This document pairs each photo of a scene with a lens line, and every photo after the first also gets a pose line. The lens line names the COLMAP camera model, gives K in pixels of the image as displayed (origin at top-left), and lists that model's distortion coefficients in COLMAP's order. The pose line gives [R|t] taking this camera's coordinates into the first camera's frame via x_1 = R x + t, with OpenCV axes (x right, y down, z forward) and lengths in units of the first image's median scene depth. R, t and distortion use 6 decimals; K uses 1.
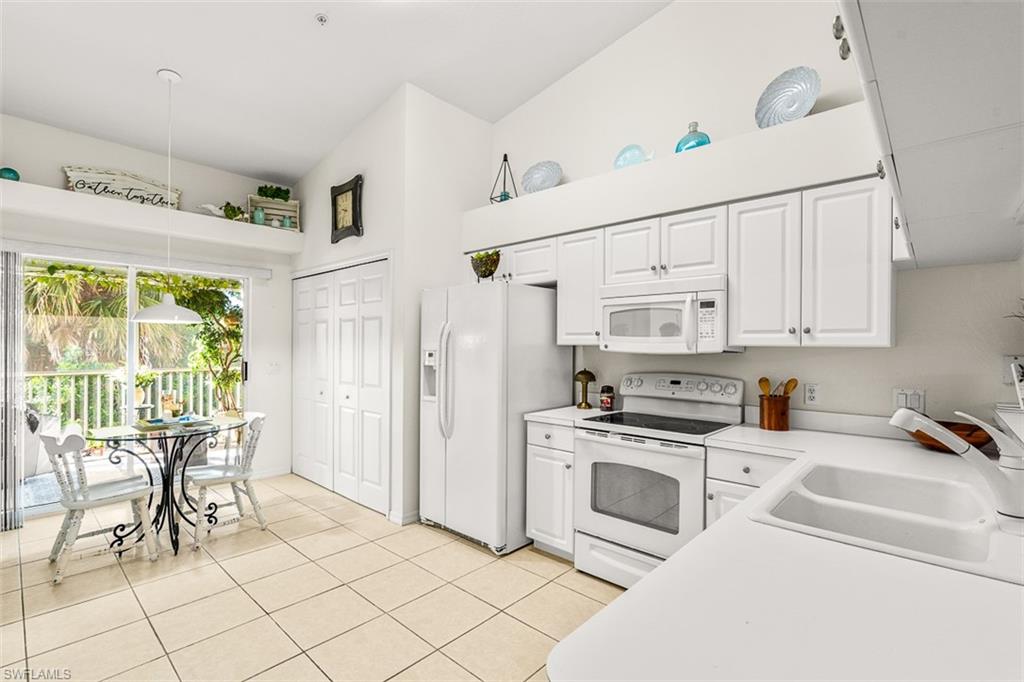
lens RADIAL K [[465.1, 0, 507.9], [0, 465.1, 345.0], [0, 0, 1]] dist [-0.009048, 0.002251]
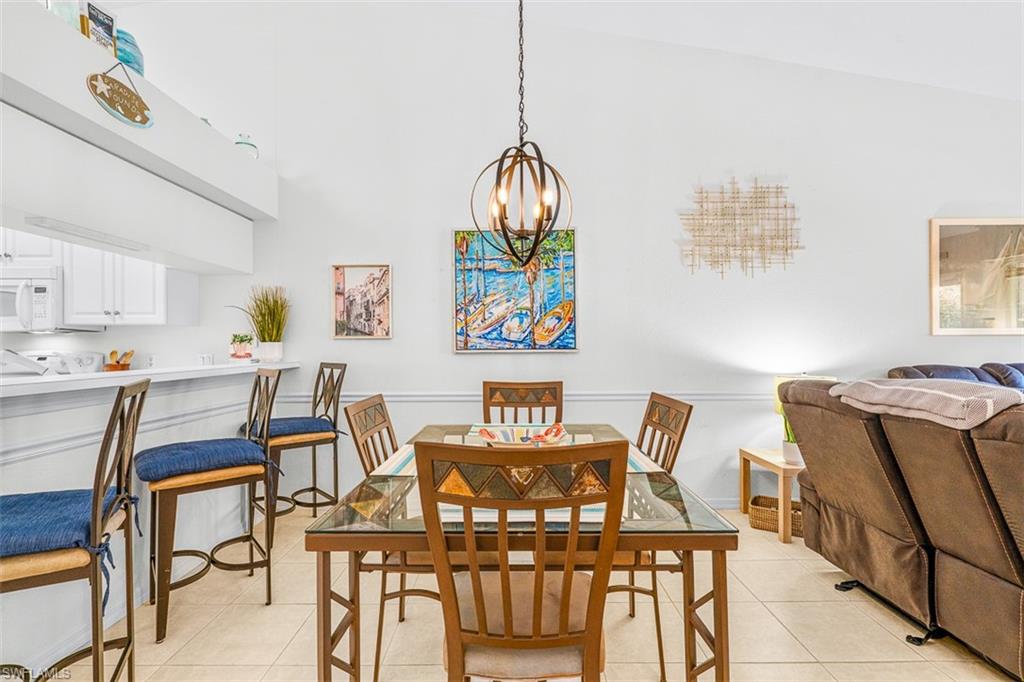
lens RADIAL K [[465.1, 0, 512.0], [0, 465.1, 344.2], [0, 0, 1]] dist [-0.009048, 0.002251]
pose [[0.736064, -0.007290, 0.676872, 0.389926], [0.008476, 0.999963, 0.001552, 0.046893], [-0.676858, 0.004595, 0.736099, -0.536242]]
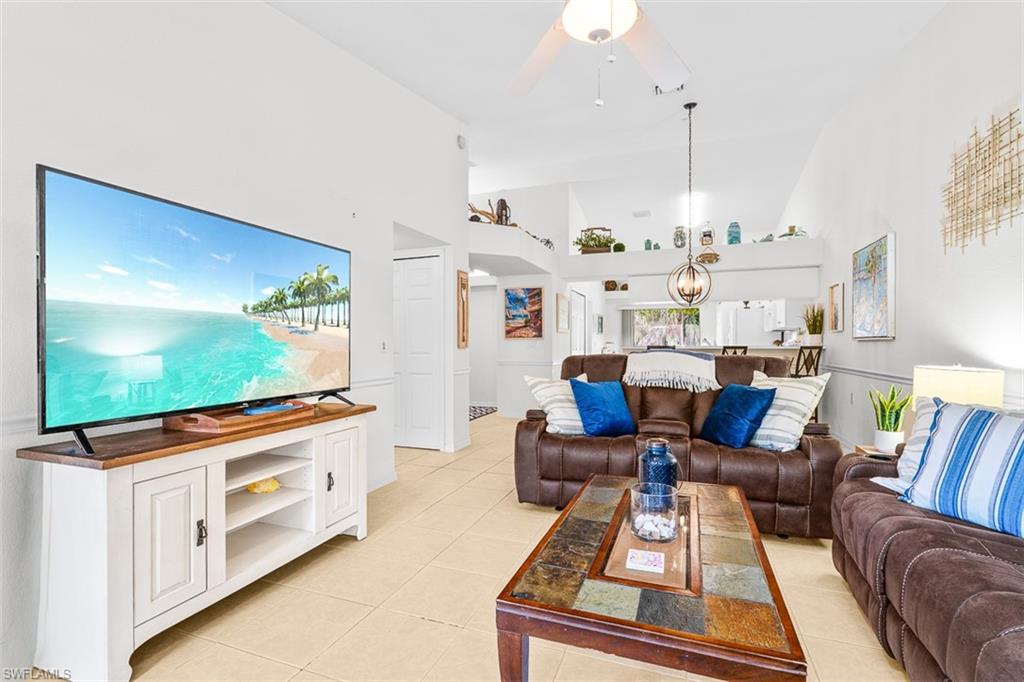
lens RADIAL K [[465.1, 0, 514.7], [0, 465.1, 347.9], [0, 0, 1]] dist [-0.009048, 0.002251]
pose [[0.382281, -0.002170, -0.924044, 1.891435], [0.010334, 0.999945, 0.001927, 0.075358], [0.923989, -0.010286, 0.382282, -1.209394]]
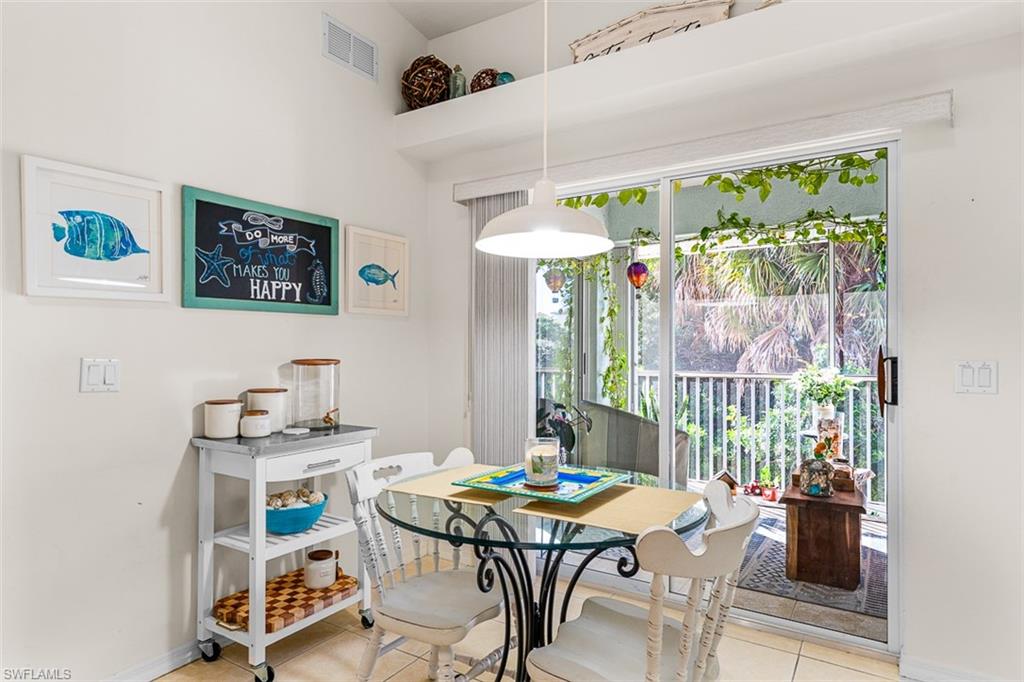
lens RADIAL K [[580.6, 0, 512.0], [0, 580.6, 345.1], [0, 0, 1]] dist [0.003645, 0.000815]
pose [[0.169527, -0.016991, -0.985379, -0.186809], [0.000906, 0.999854, -0.017085, 0.045079], [0.985525, 0.002003, 0.169518, 0.789941]]
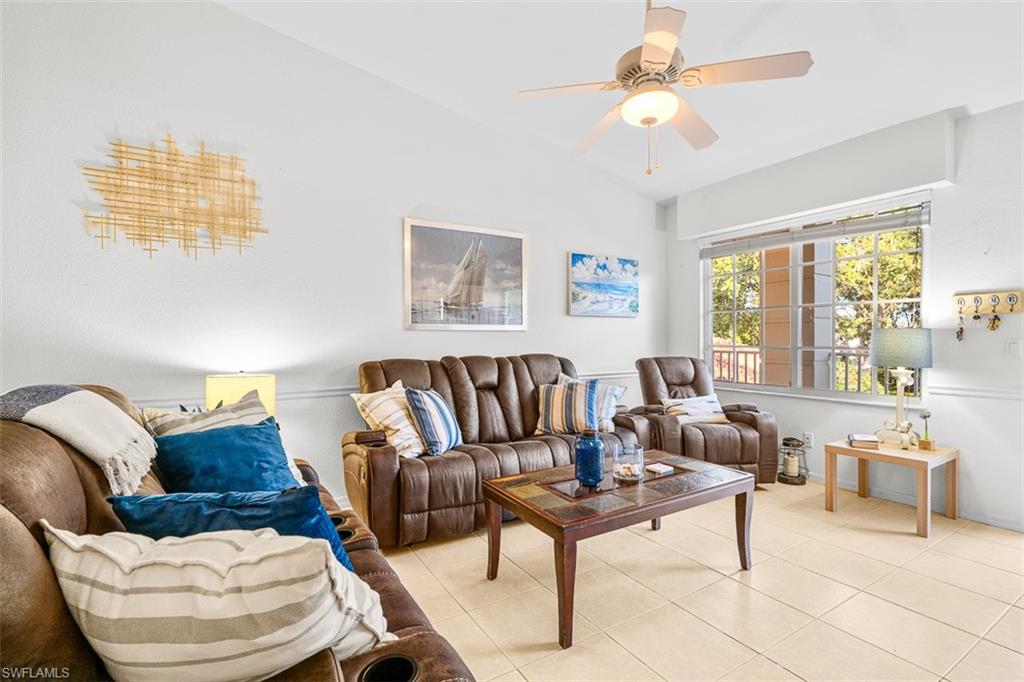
lens RADIAL K [[465.1, 0, 512.9], [0, 465.1, 342.9], [0, 0, 1]] dist [-0.009048, 0.002251]
pose [[0.275170, -0.017145, 0.961243, 0.806087], [0.005812, 0.999852, 0.016170, 0.049247], [-0.961378, 0.001137, 0.275229, -0.935926]]
